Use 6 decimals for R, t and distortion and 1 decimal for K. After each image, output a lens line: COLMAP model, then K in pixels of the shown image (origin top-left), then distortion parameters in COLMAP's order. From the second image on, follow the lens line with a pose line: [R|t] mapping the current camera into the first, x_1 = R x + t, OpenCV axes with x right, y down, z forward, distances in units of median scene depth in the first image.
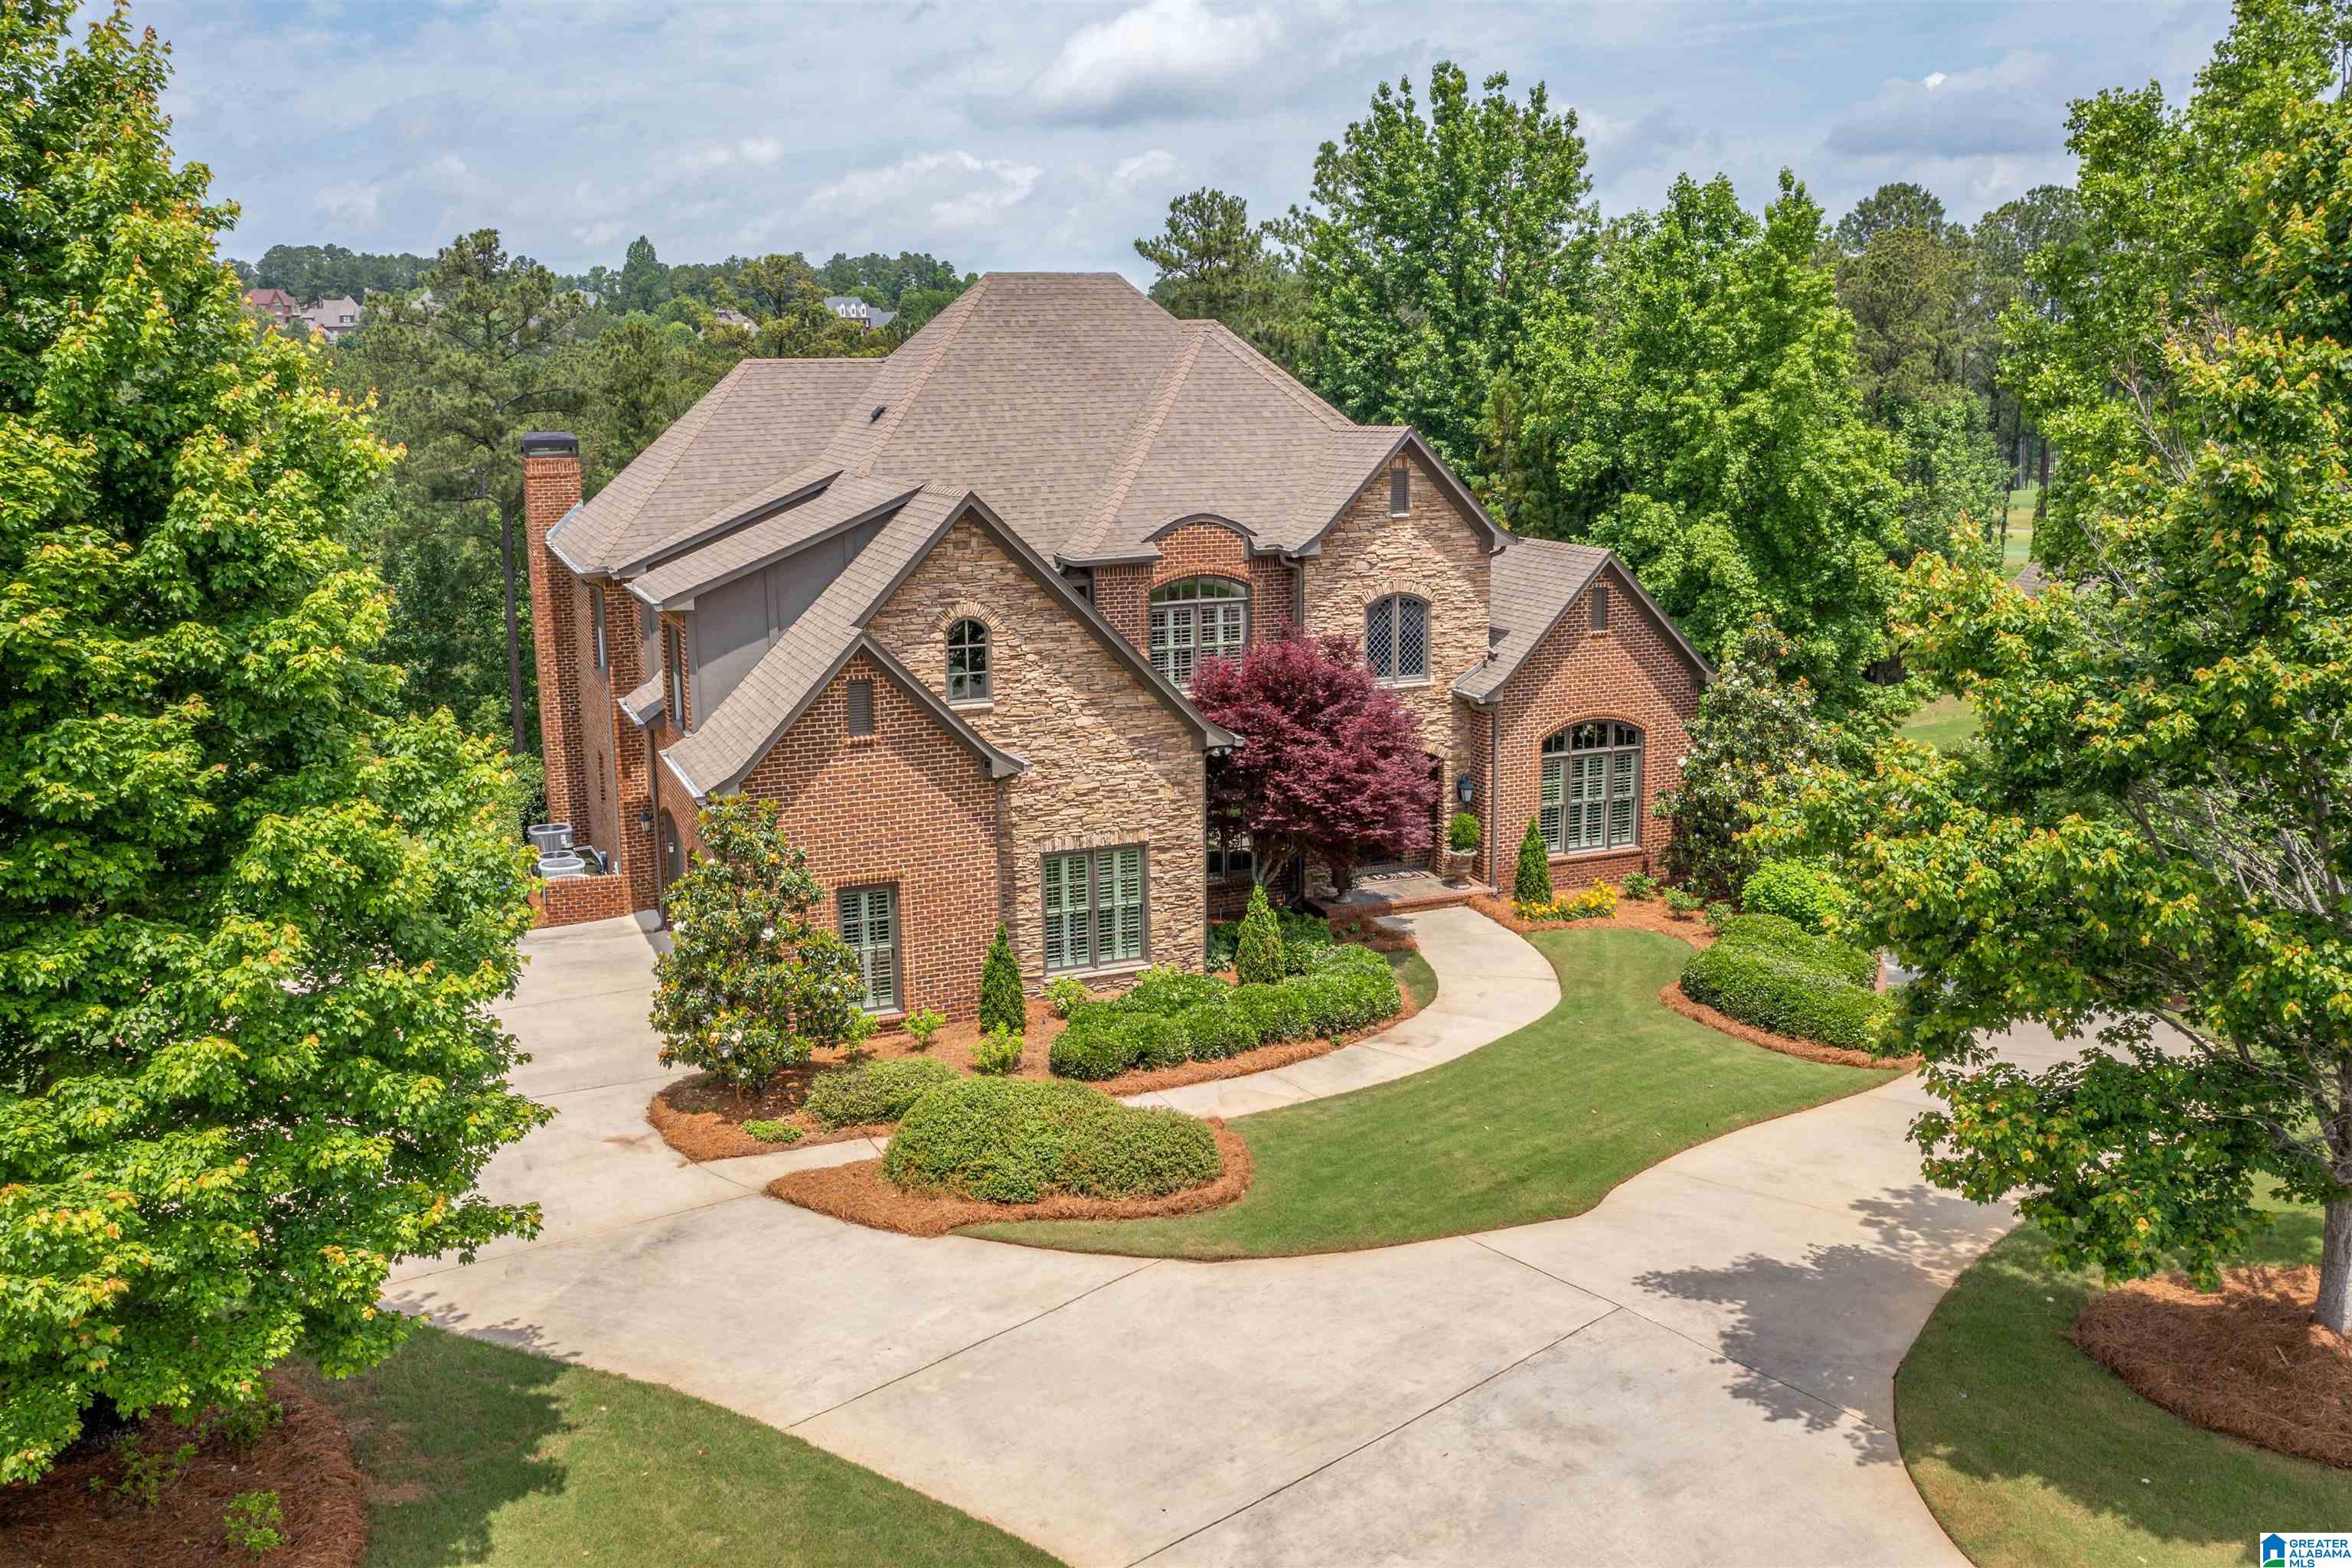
lens RADIAL K [[2067.4, 0, 1188.8], [0, 2067.4, 792.1], [0, 0, 1]] dist [-0.020615, 0.001705]
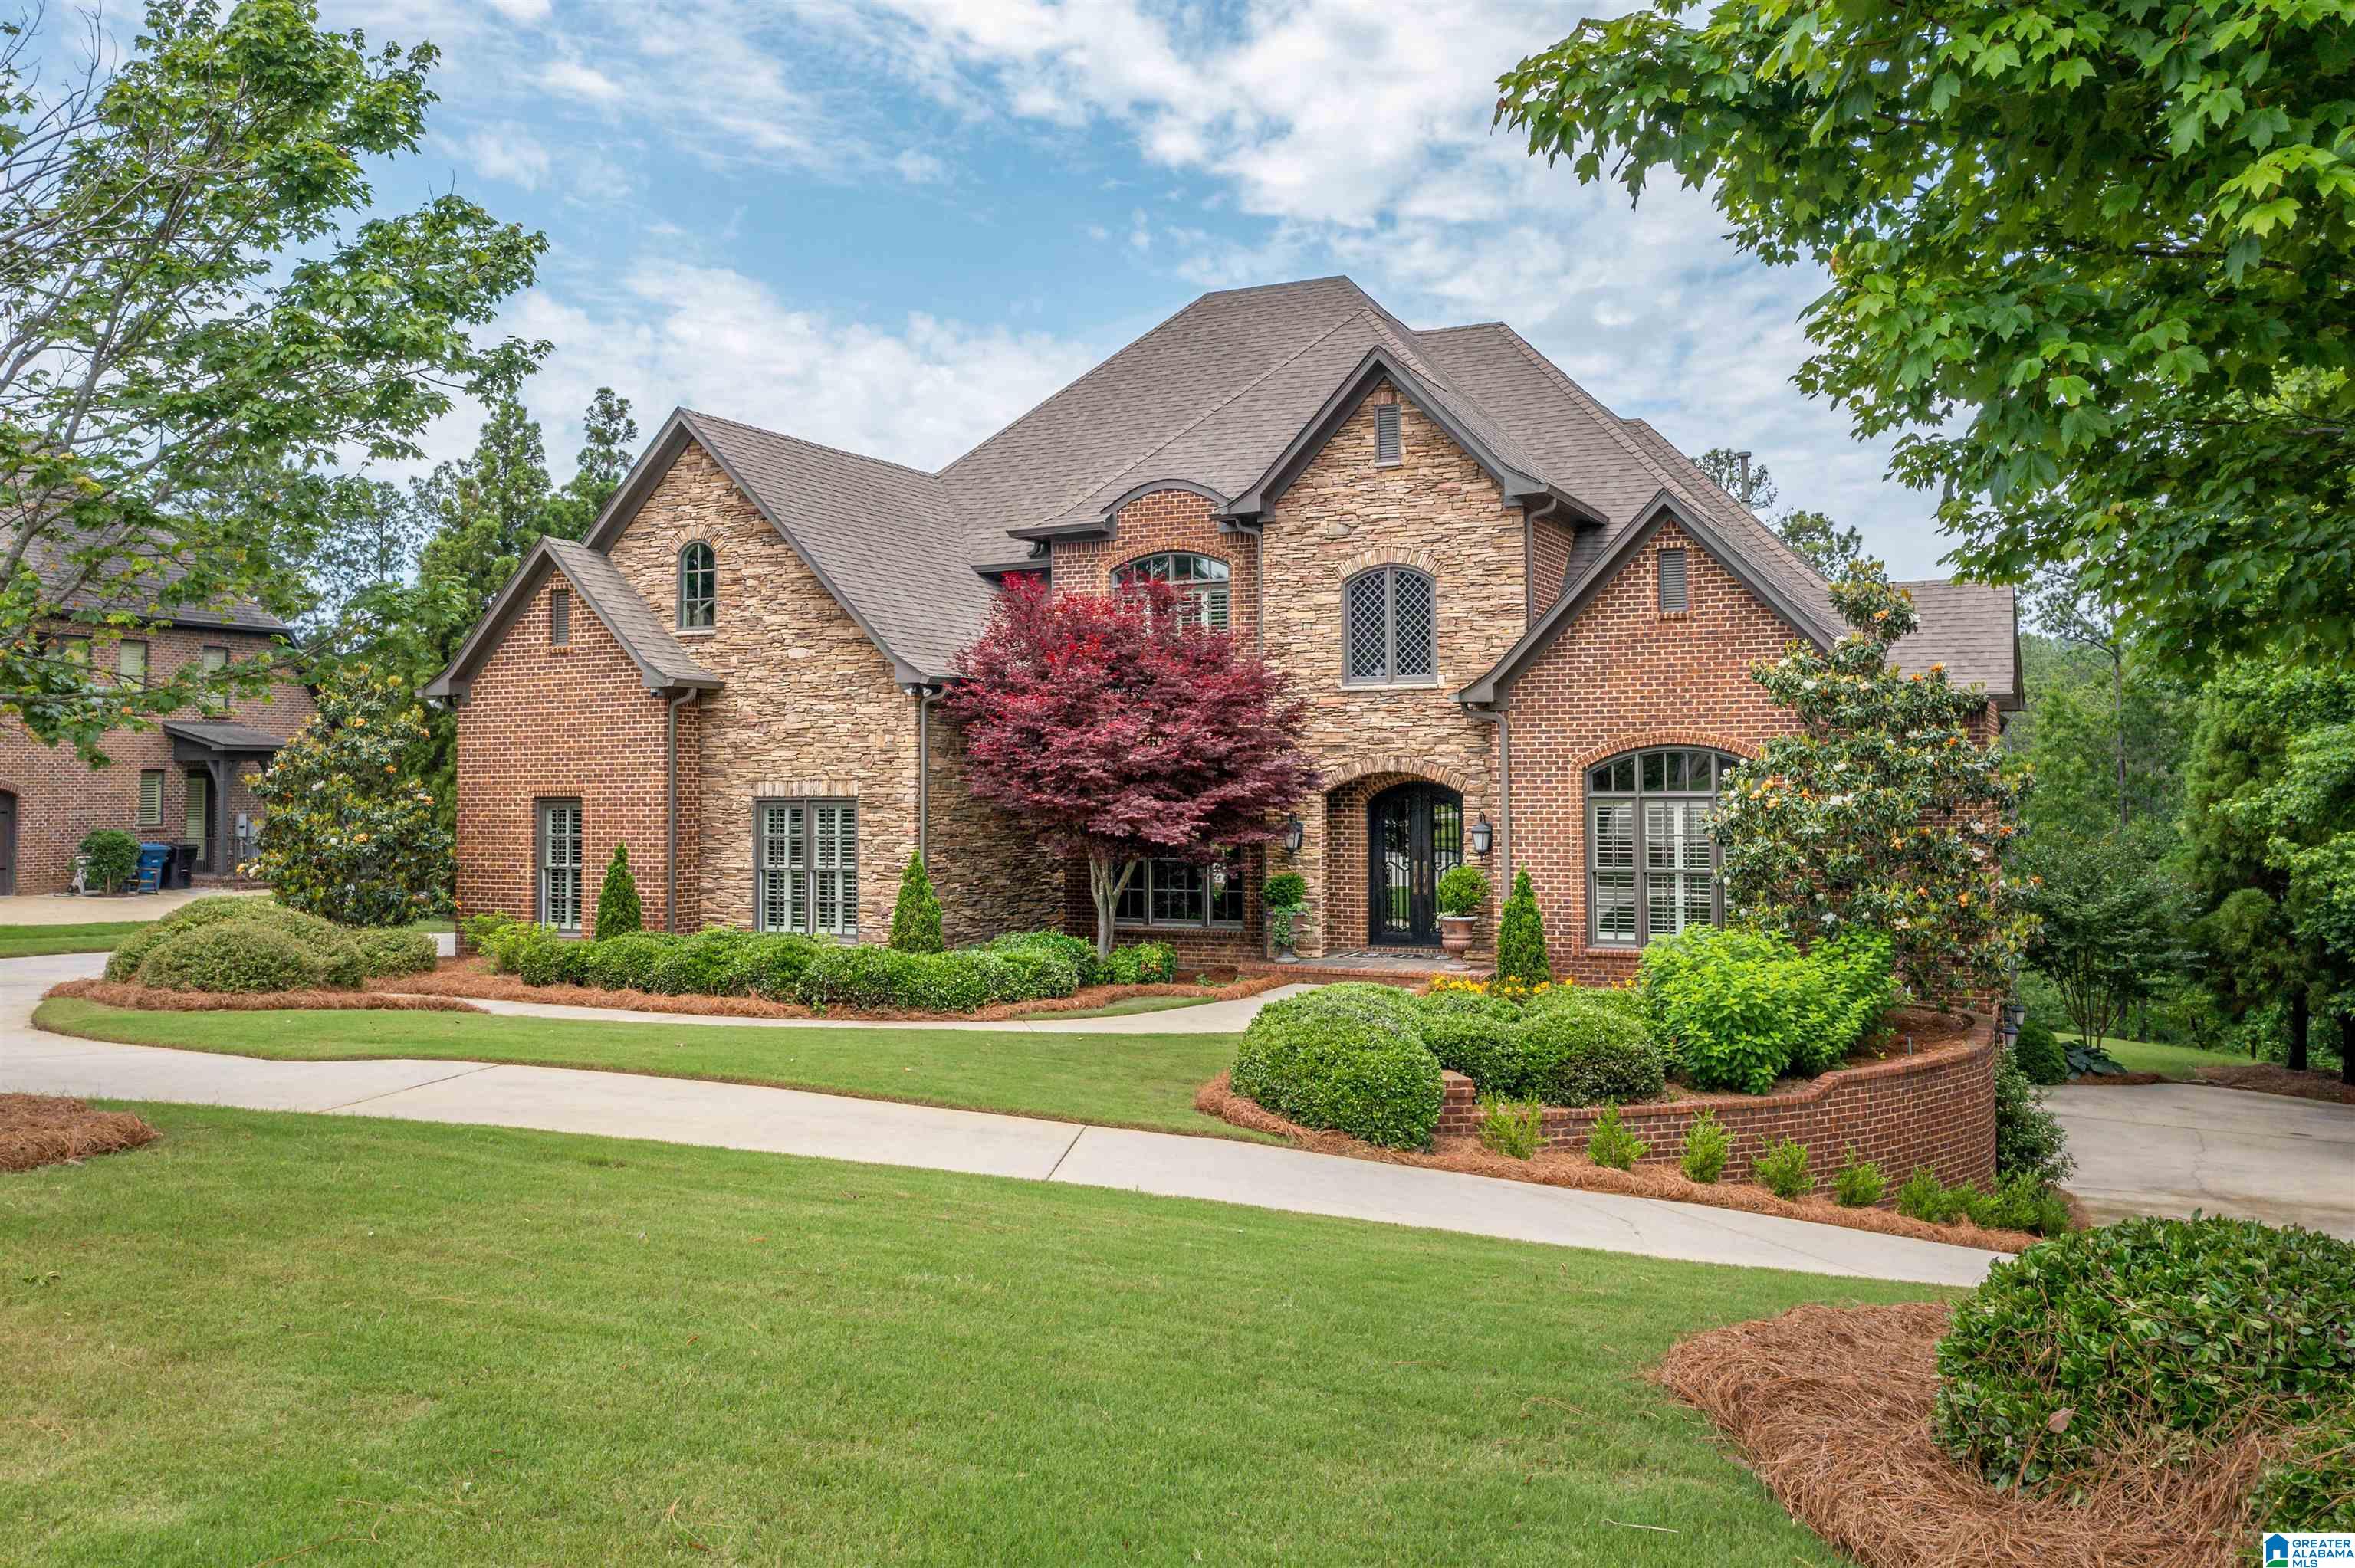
lens RADIAL K [[1975.4, 0, 1100.3], [0, 1975.4, 711.1], [0, 0, 1]] dist [-0.010177, -0.005165]
pose [[0.635194, -0.025669, -0.771926, 0.687160], [-0.166012, 0.971550, -0.168913, 0.112373], [0.754300, 0.235441, 0.612861, 0.557880]]
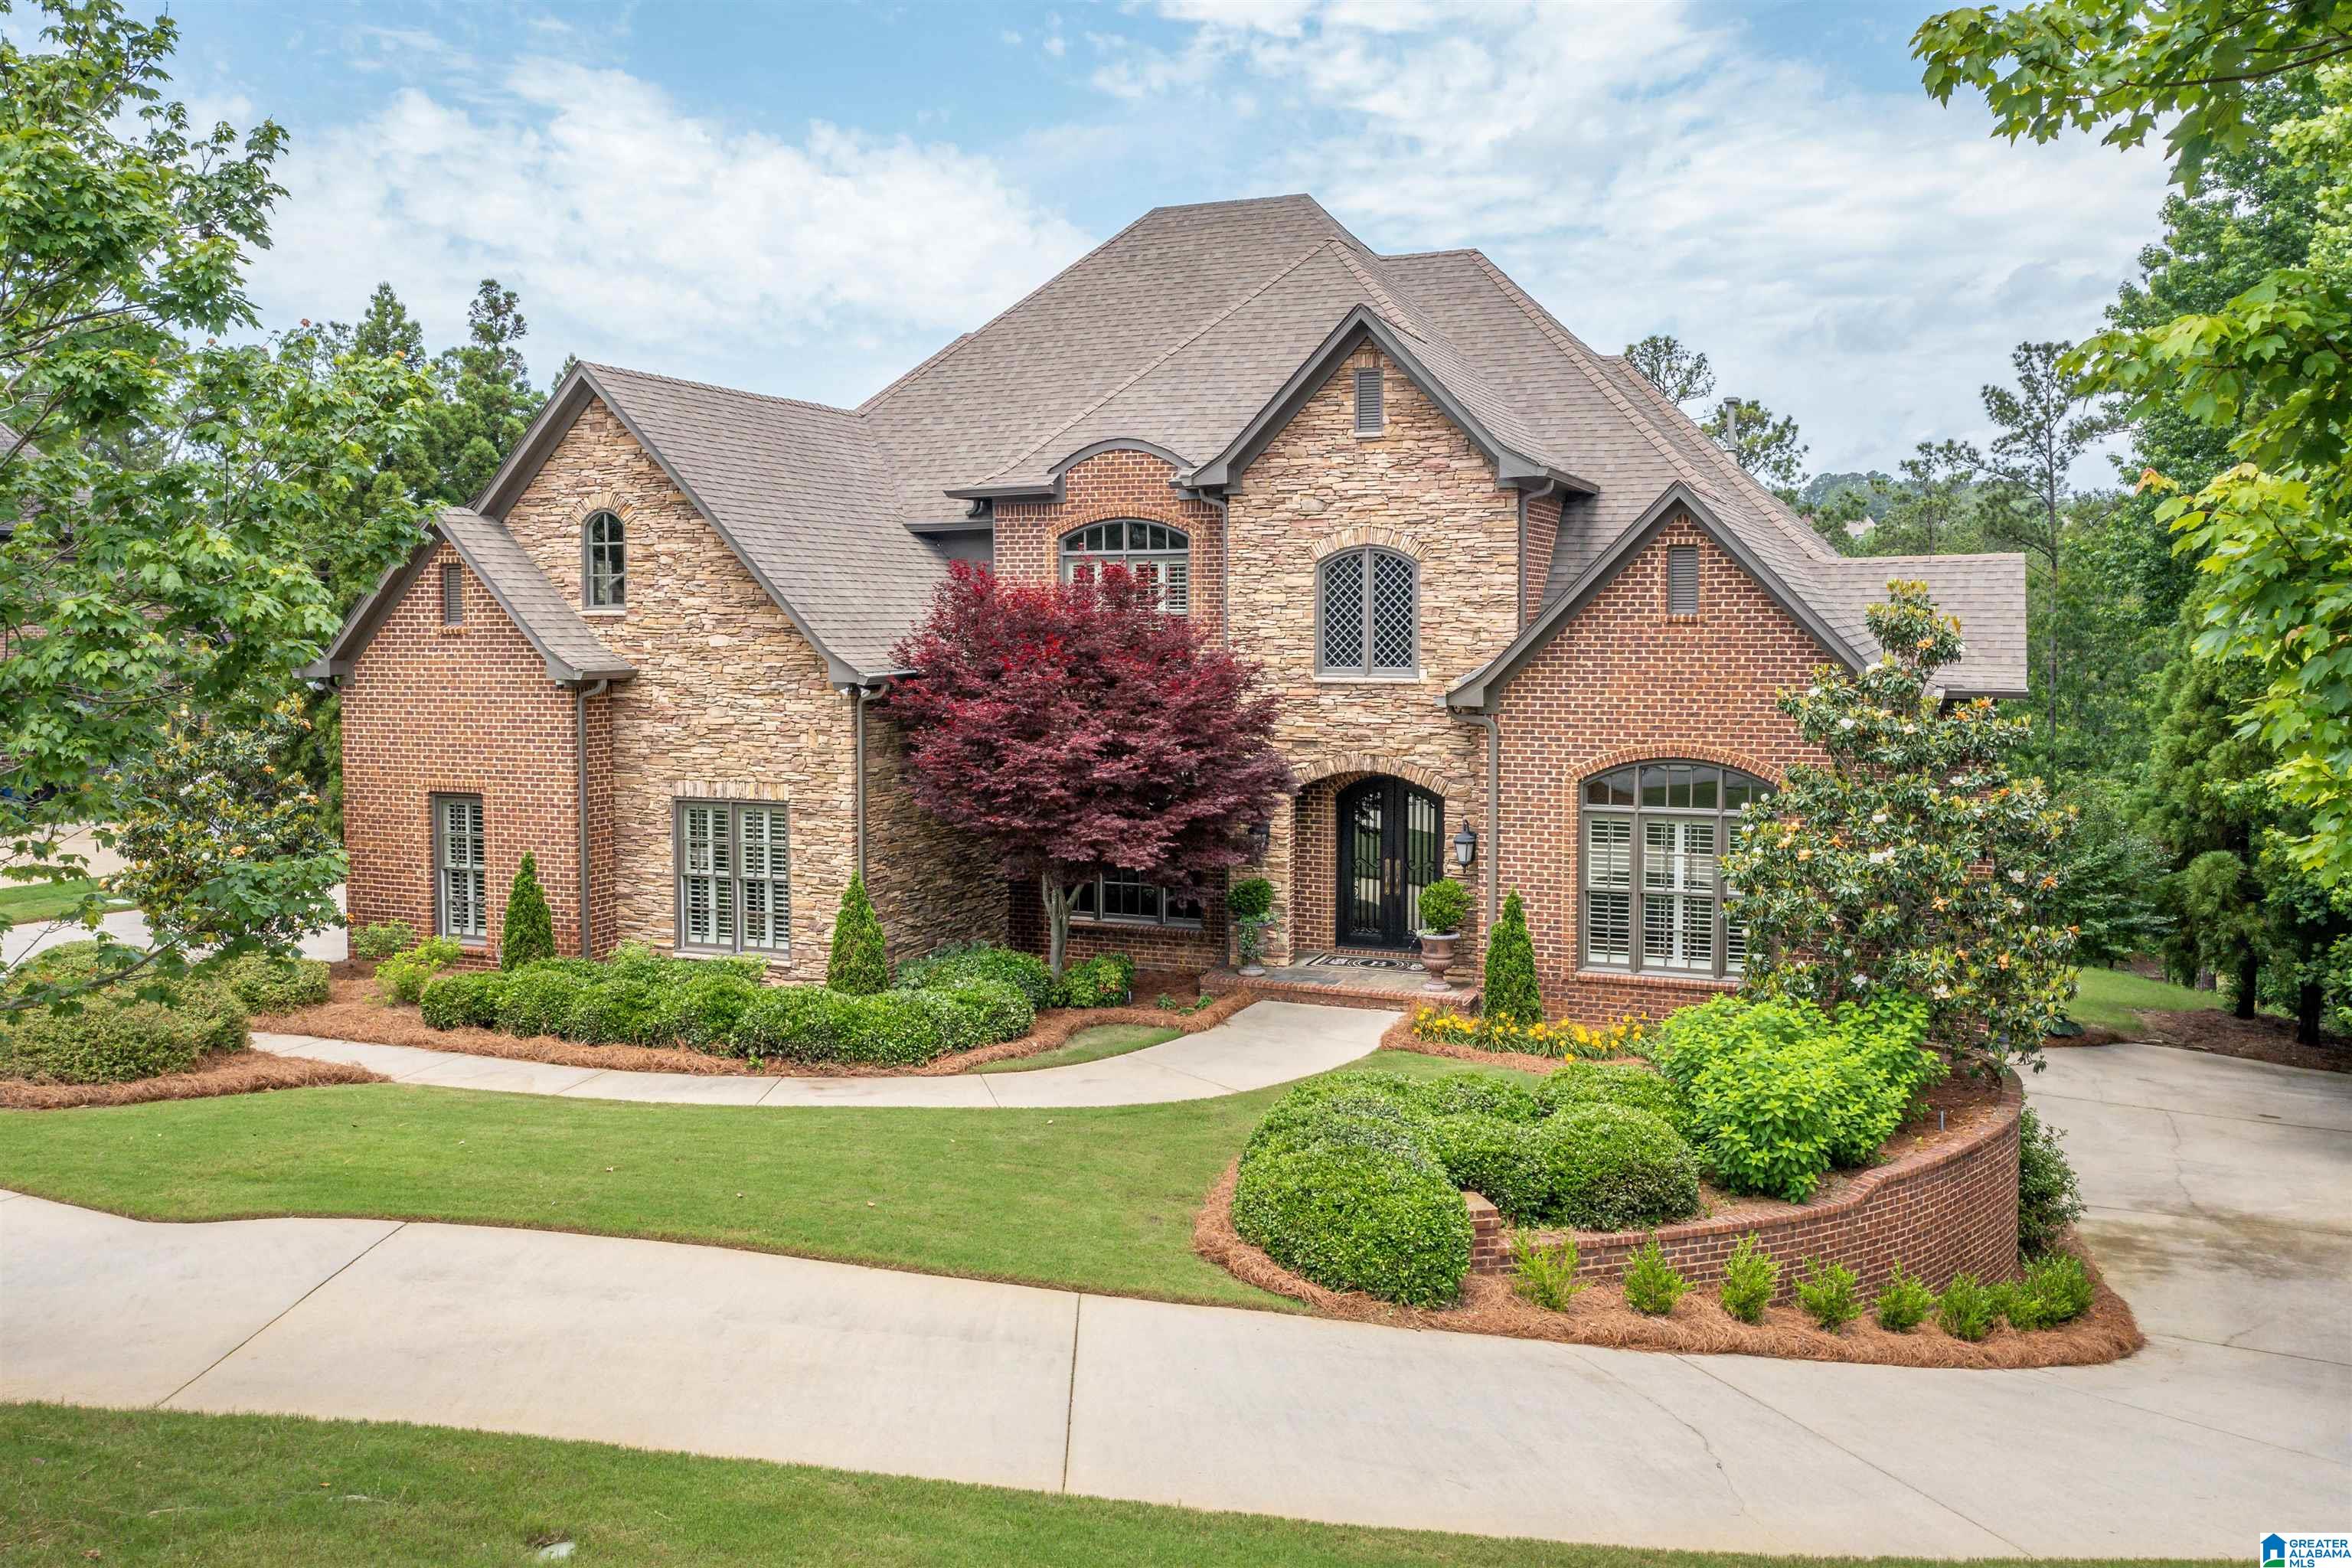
lens RADIAL K [[1968.2, 0, 1091.2], [0, 1968.2, 749.9], [0, 0, 1]] dist [-0.015228, -0.004455]
pose [[0.672269, 0.054774, -0.738277, 0.616112], [-0.160991, 0.984209, -0.073577, 0.041365], [0.722589, 0.168320, 0.670472, 0.571937]]
